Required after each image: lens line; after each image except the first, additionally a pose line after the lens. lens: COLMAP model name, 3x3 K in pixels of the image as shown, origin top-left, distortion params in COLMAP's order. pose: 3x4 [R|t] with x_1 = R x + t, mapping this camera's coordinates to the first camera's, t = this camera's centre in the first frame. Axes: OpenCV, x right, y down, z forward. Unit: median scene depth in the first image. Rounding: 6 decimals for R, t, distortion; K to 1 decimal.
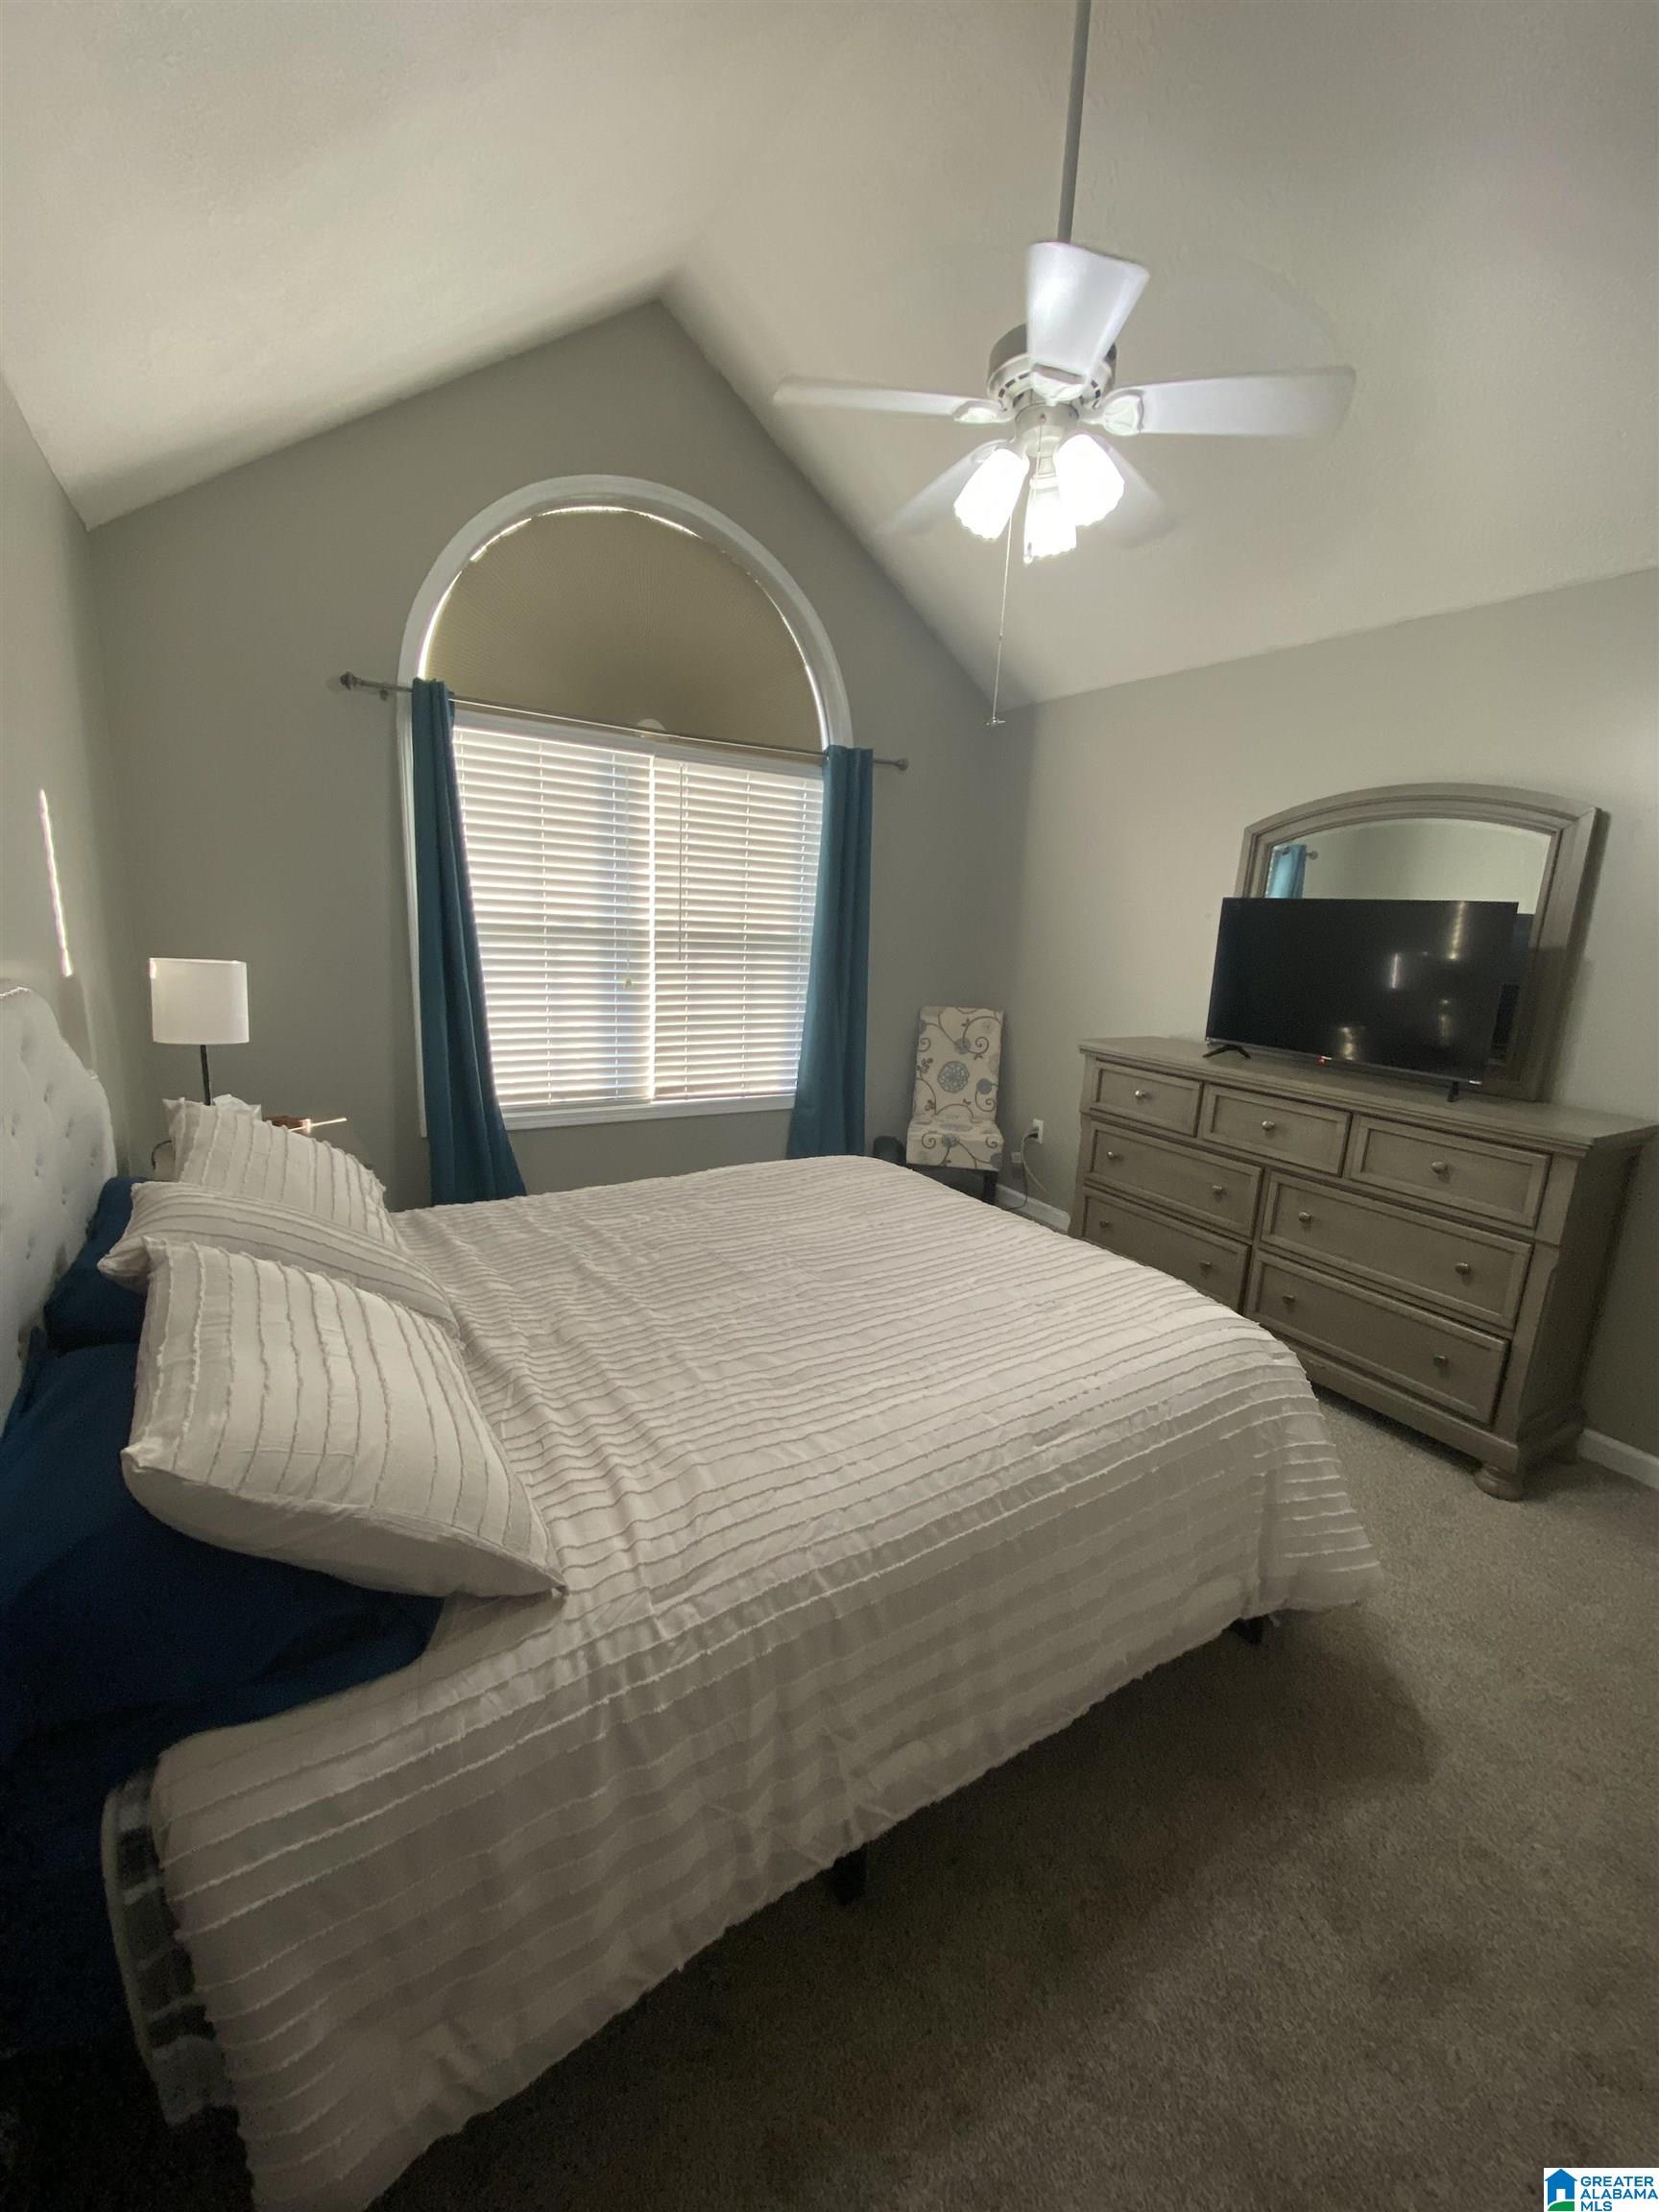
lens RADIAL K [[896.5, 0, 831.5], [0, 896.5, 1105.1], [0, 0, 1]] dist [0.051239, -0.039582]
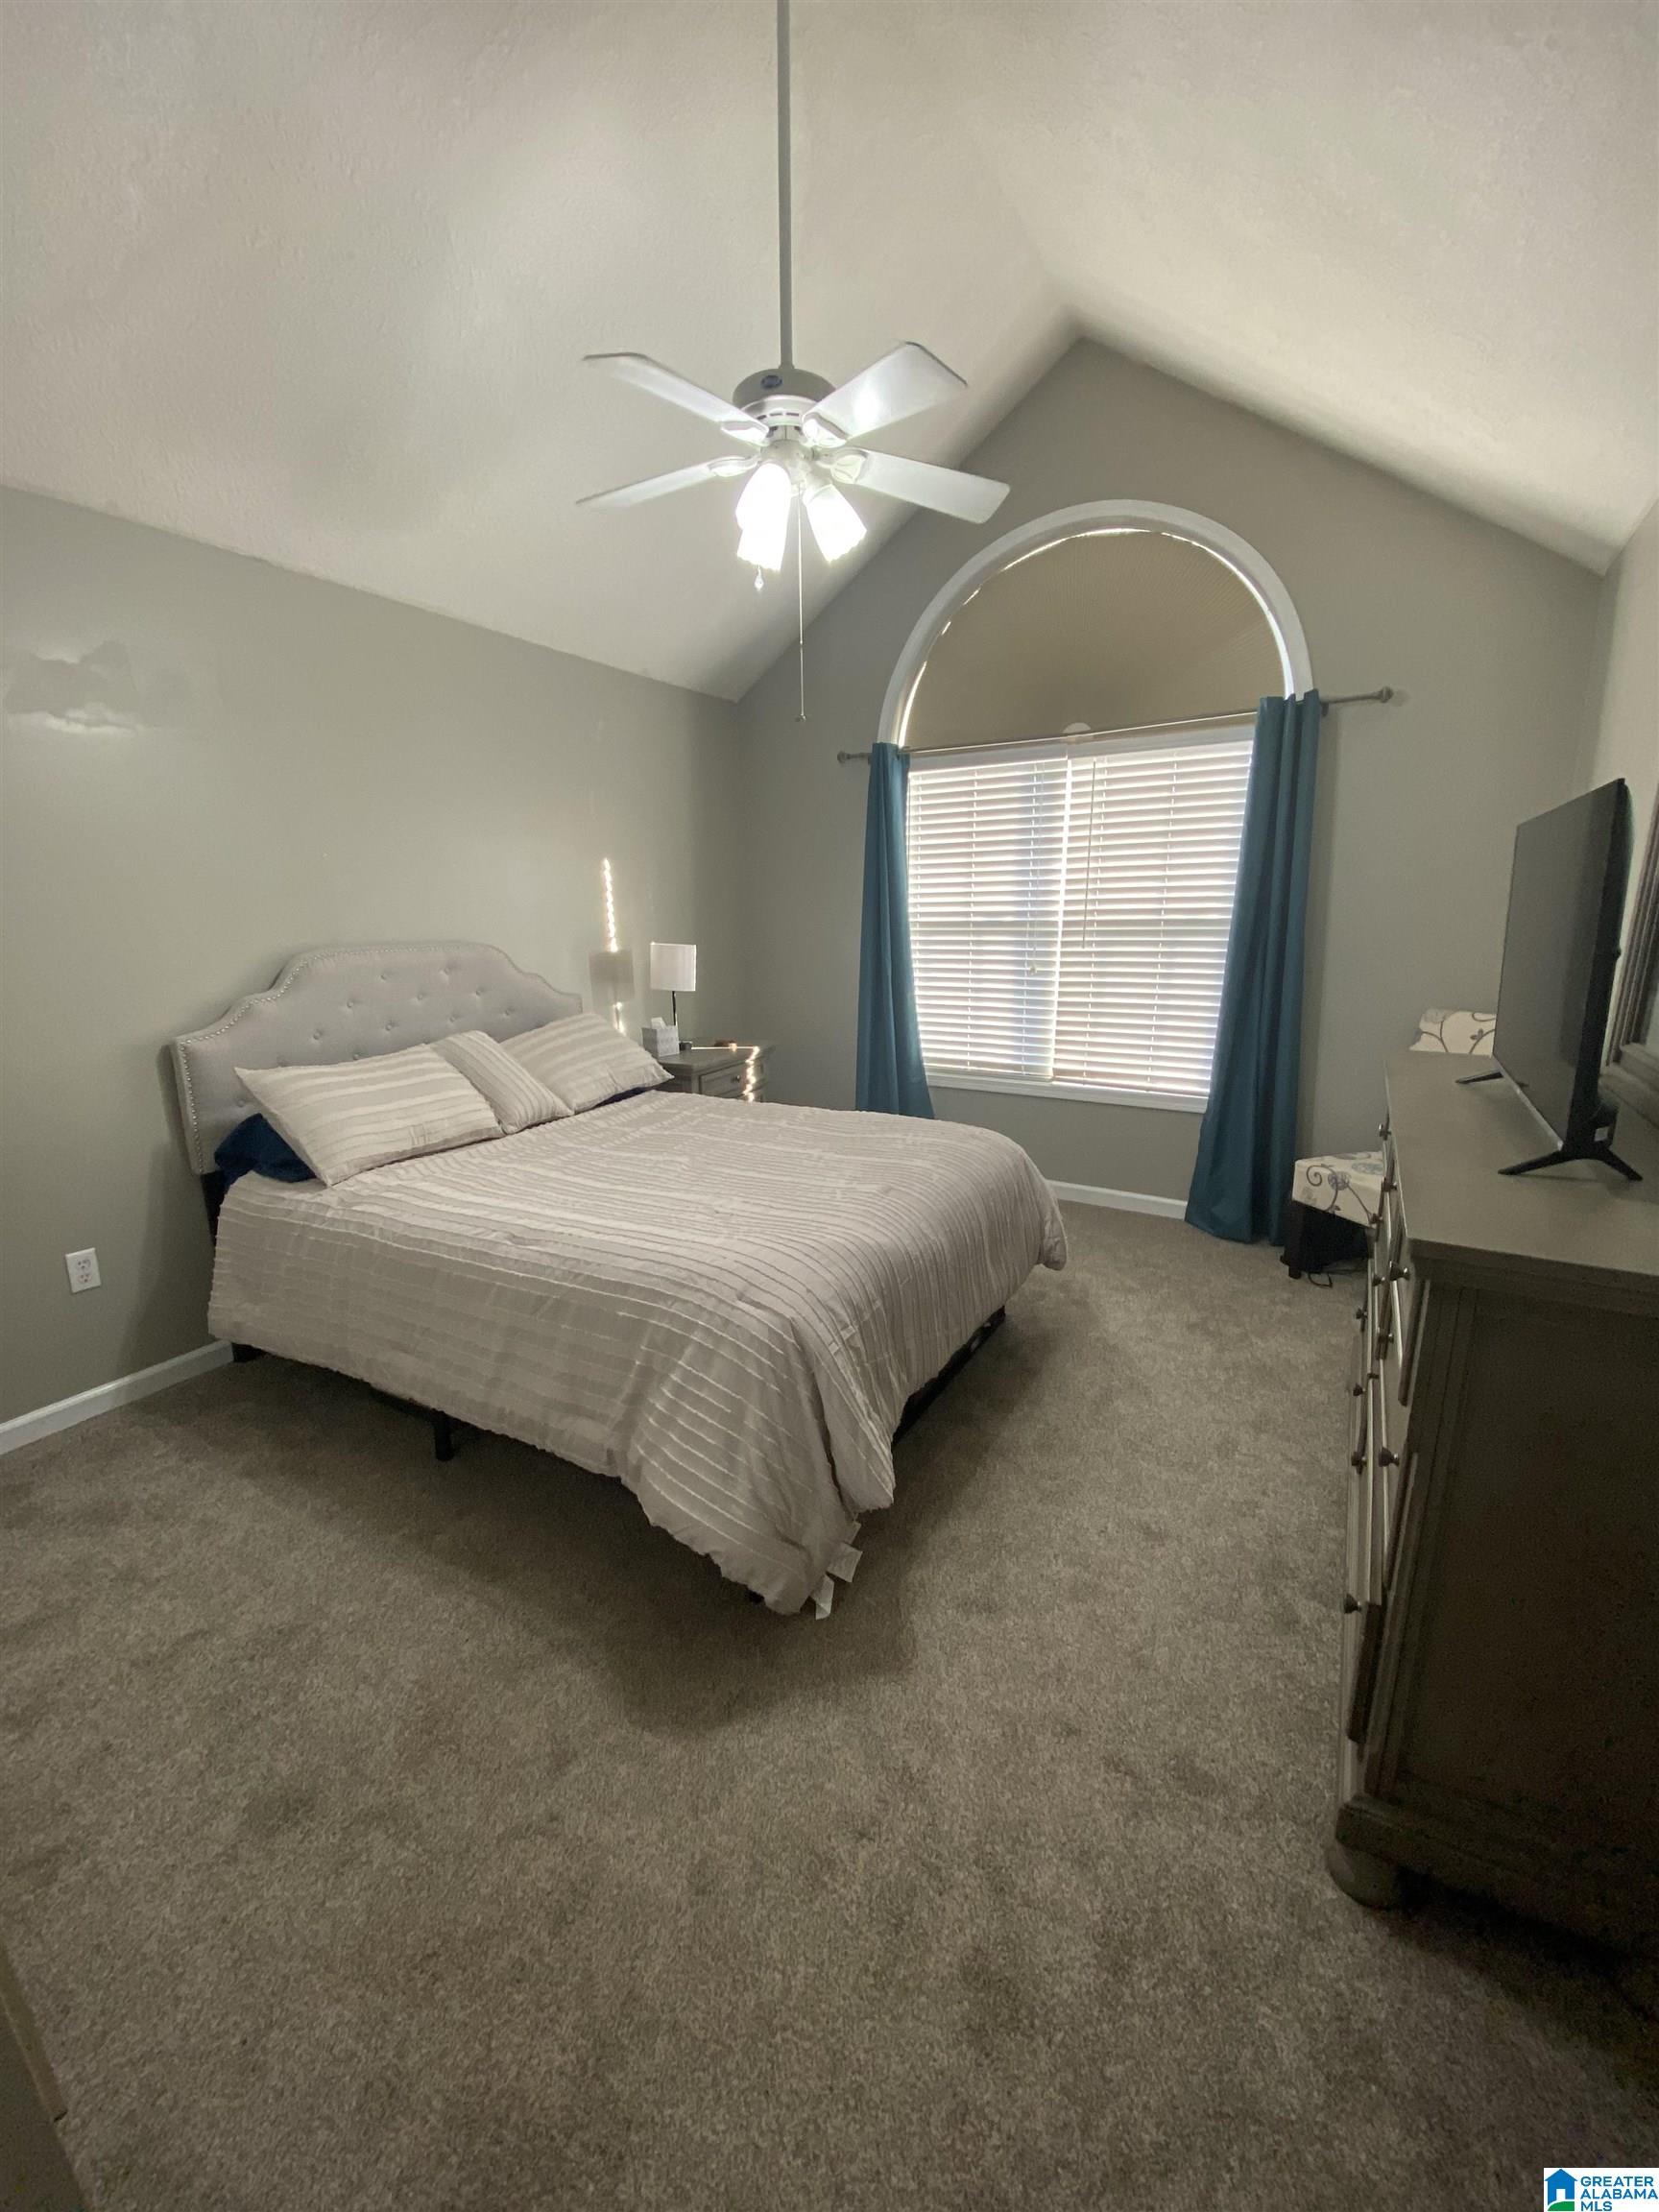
lens RADIAL K [[896.5, 0, 831.5], [0, 896.5, 1105.1], [0, 0, 1]] dist [0.051239, -0.039582]
pose [[0.463028, 0.133600, -0.876217, 0.648604], [-0.155848, 0.985445, 0.067898, -0.008345], [0.872535, 0.105118, 0.477110, 0.276236]]
